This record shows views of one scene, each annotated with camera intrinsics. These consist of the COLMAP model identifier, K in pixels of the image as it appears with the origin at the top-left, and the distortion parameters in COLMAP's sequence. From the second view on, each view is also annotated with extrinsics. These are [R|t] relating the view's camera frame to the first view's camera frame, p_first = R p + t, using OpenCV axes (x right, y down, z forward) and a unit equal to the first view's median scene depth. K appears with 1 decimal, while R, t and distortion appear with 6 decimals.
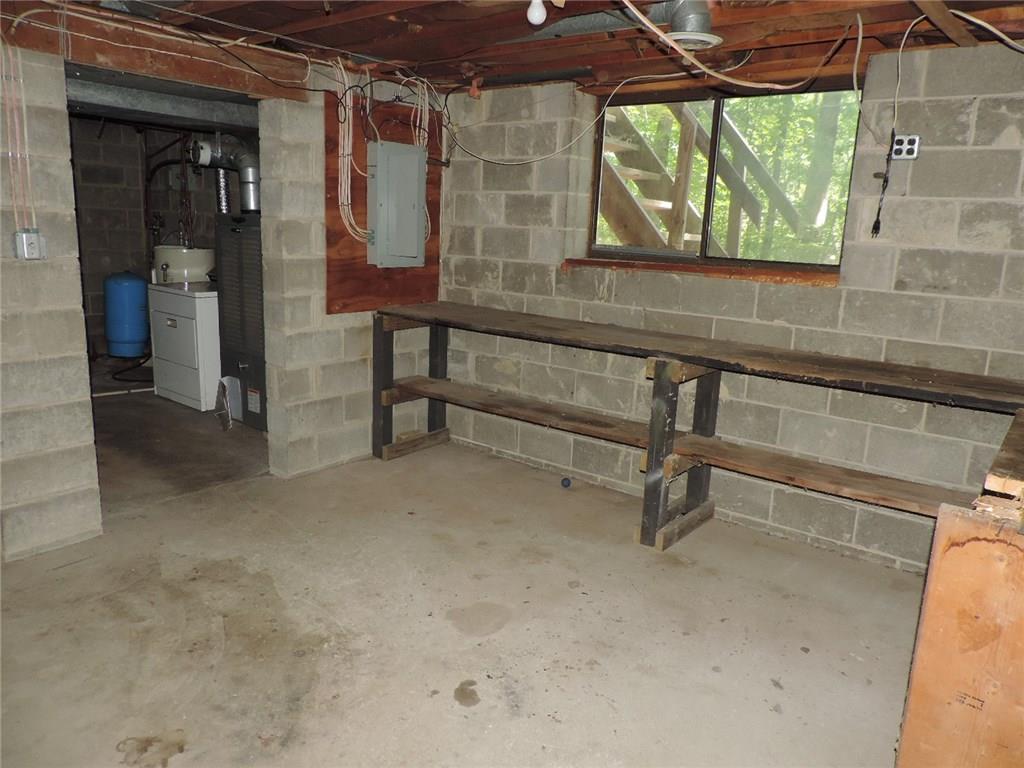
lens RADIAL K [[730.3, 0, 512.4], [0, 730.3, 381.3], [0, 0, 1]] dist [-0.023208, 0.008250]
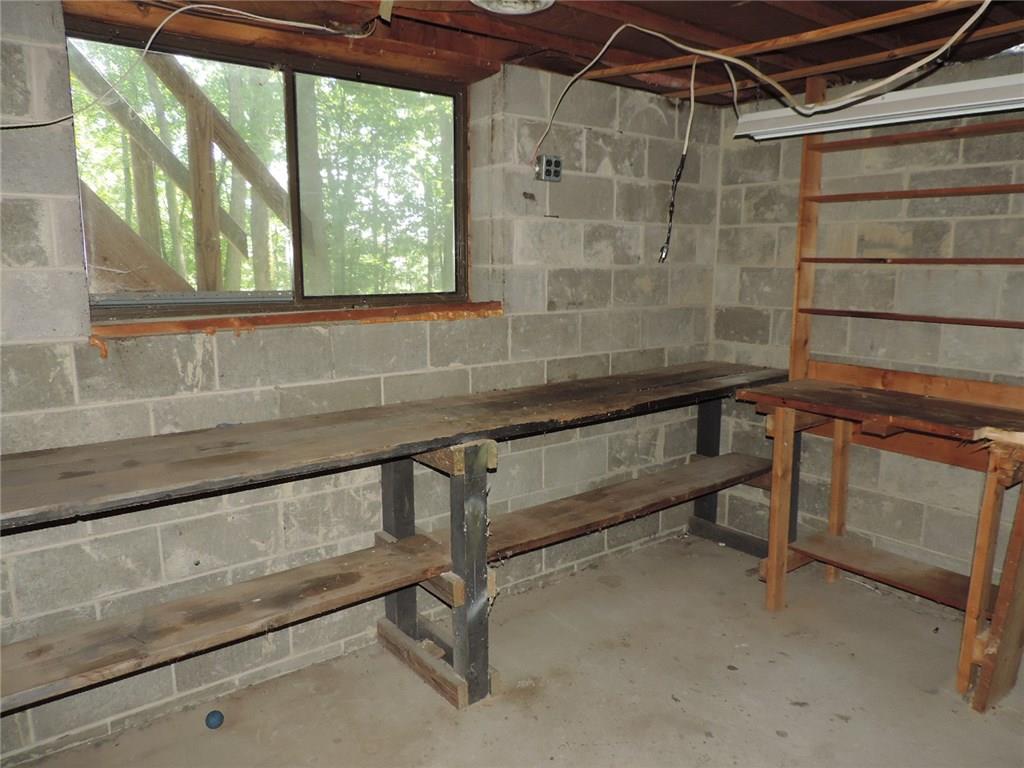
lens RADIAL K [[730.3, 0, 511.7], [0, 730.3, 386.1], [0, 0, 1]] dist [-0.023208, 0.008250]
pose [[0.246917, -0.202483, 0.947646, -0.444382], [0.216084, 0.964807, 0.149848, -0.182191], [-0.944637, 0.167771, 0.281981, 0.760330]]
